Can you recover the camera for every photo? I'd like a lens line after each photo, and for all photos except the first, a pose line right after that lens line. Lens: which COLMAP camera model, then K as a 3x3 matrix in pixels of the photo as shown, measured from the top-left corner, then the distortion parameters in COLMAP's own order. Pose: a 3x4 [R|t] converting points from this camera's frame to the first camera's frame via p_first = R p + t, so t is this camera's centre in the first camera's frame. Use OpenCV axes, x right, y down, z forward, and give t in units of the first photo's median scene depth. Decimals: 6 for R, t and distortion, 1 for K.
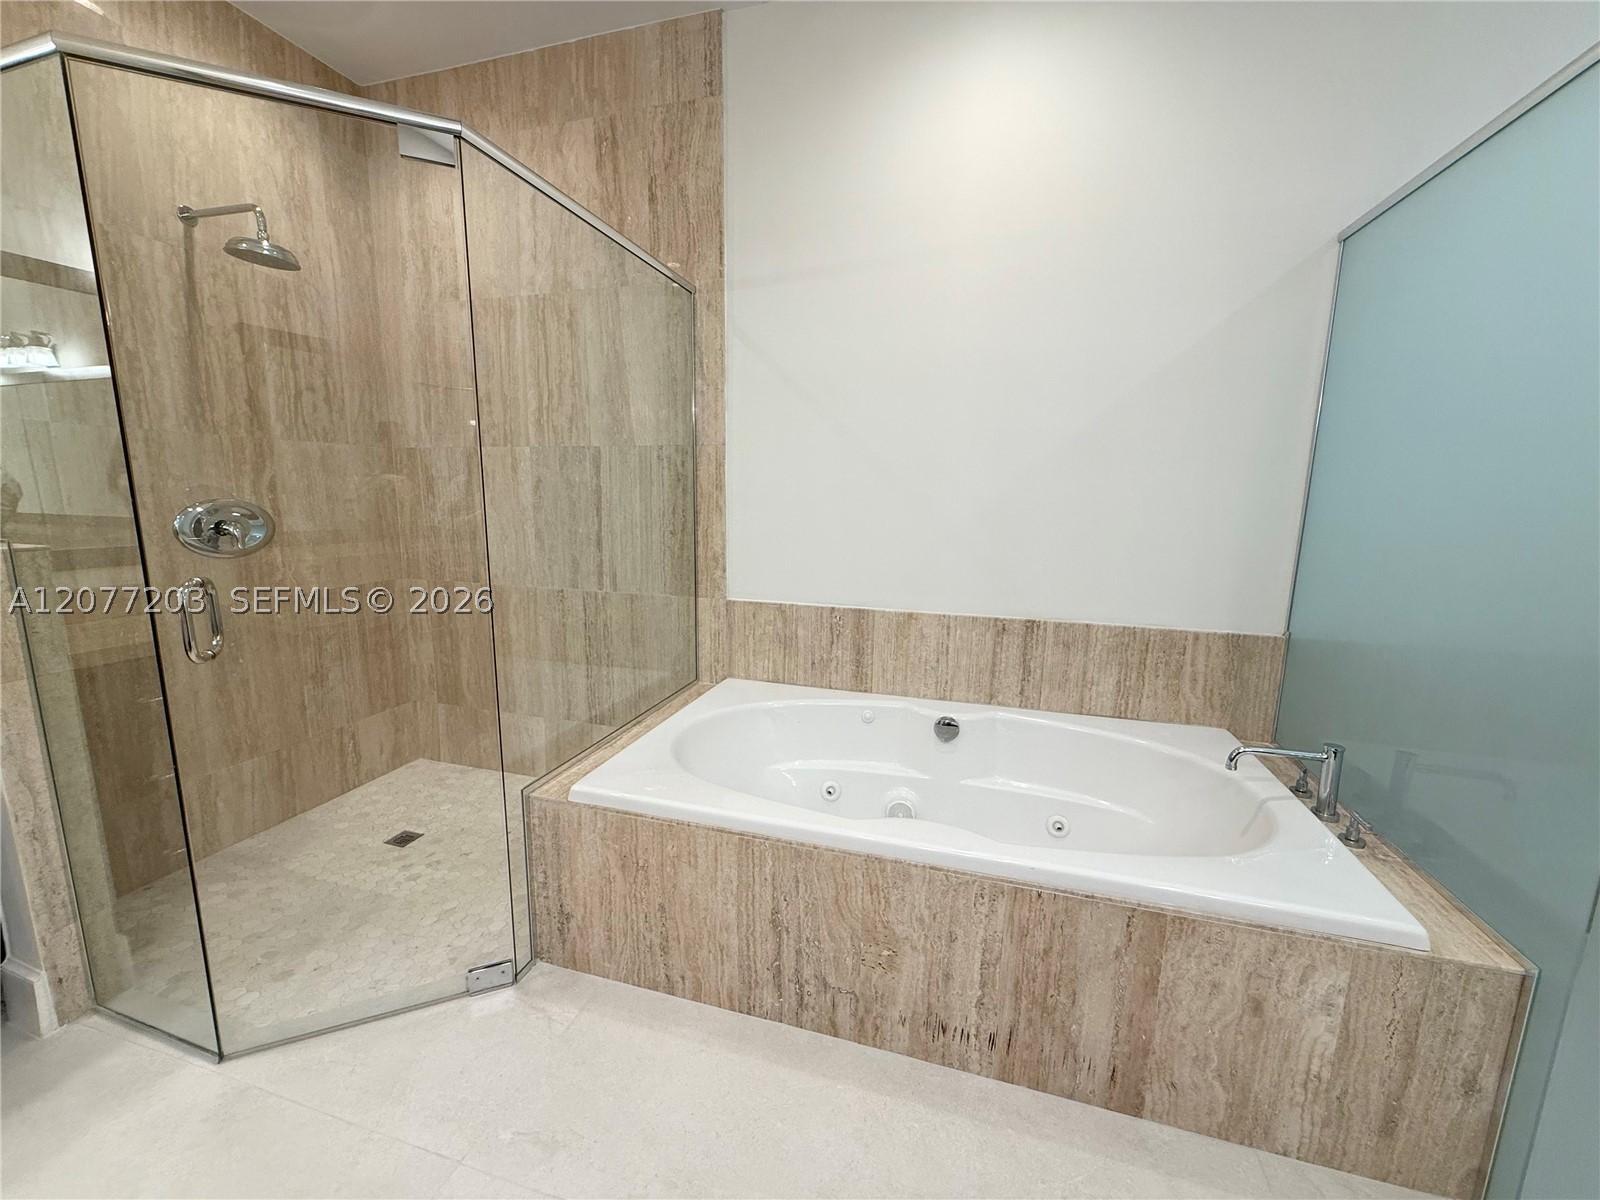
lens RADIAL K [[638.3, 0, 800.0], [0, 638.3, 600.0], [0, 0, 1]] dist [-0.000176, 0.000561]
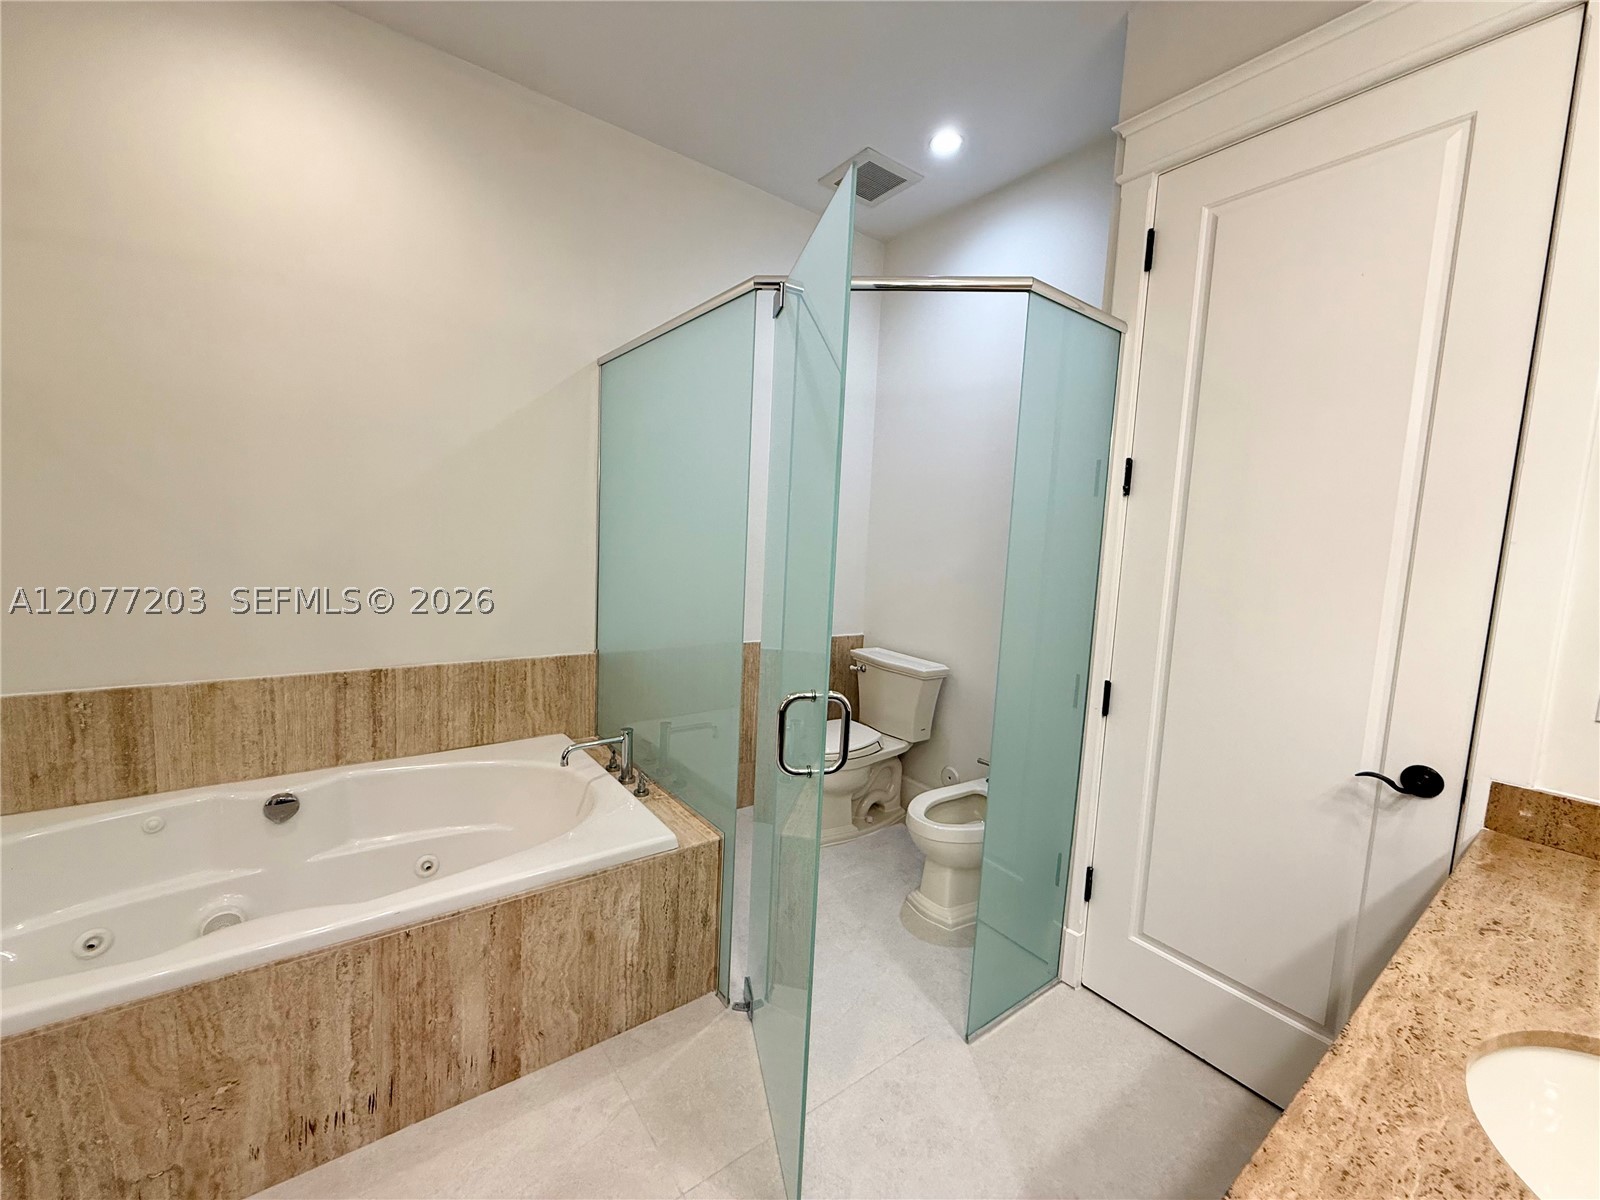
lens RADIAL K [[638.3, 0, 800.0], [0, 638.3, 600.0], [0, 0, 1]] dist [-0.000176, 0.000561]
pose [[0.596950, -0.068662, 0.799335, -0.029519], [0.095137, 0.995359, 0.014451, -0.029328], [-0.796618, 0.067420, 0.600712, -0.125529]]
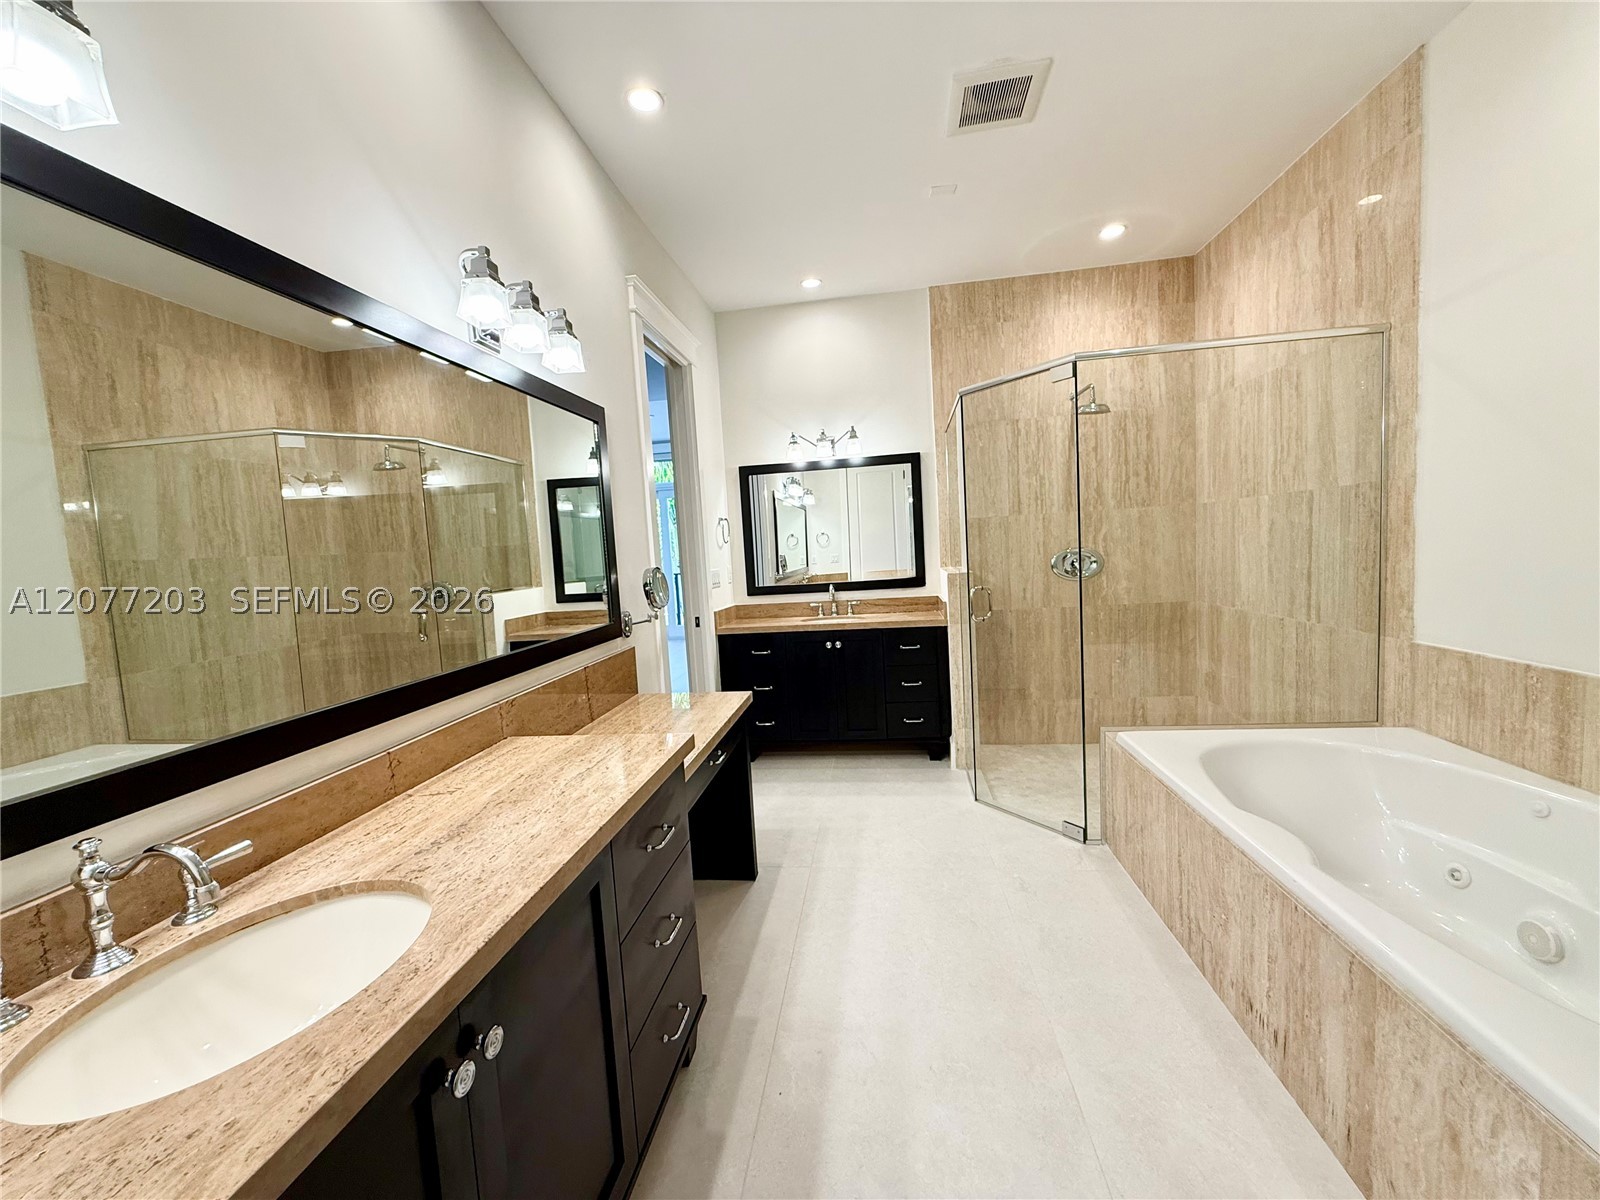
lens RADIAL K [[638.3, 0, 800.0], [0, 638.3, 600.0], [0, 0, 1]] dist [-0.000176, 0.000561]
pose [[0.158171, 0.058220, -0.985694, 0.801787], [-0.106407, 0.993452, 0.041603, -0.005881], [0.981661, 0.098305, 0.163331, -0.030142]]
